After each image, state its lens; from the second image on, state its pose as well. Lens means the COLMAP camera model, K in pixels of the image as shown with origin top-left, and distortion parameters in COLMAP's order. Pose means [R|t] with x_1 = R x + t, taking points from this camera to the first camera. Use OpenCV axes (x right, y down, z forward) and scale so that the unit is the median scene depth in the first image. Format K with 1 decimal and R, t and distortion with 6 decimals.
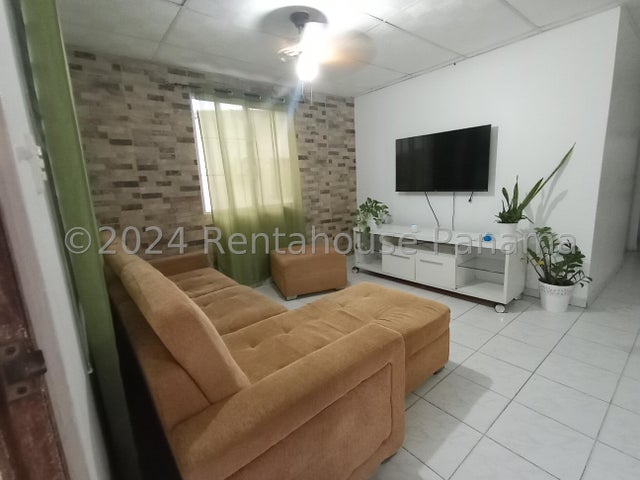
lens RADIAL K [[306.1, 0, 319.8], [0, 306.1, 236.7], [0, 0, 1]] dist [0.000901, -0.000092]
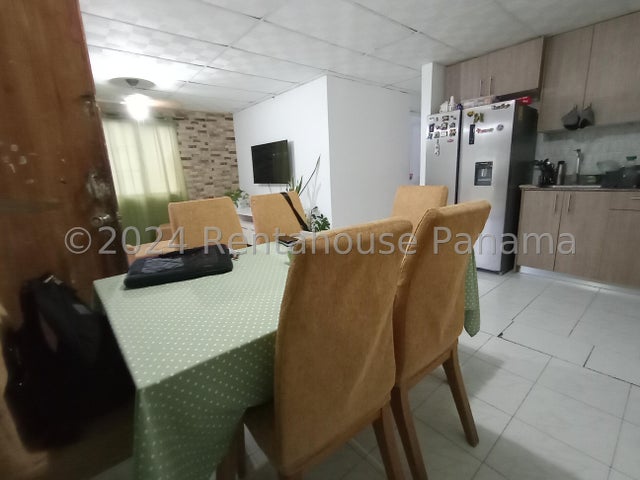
lens RADIAL K [[306.1, 0, 321.4], [0, 306.1, 244.2], [0, 0, 1]] dist [0.000901, -0.000092]
pose [[0.999864, -0.003409, 0.016129, 0.504649], [0.002752, 0.999172, 0.040580, 0.072509], [-0.016254, -0.040530, 0.999046, -0.399979]]
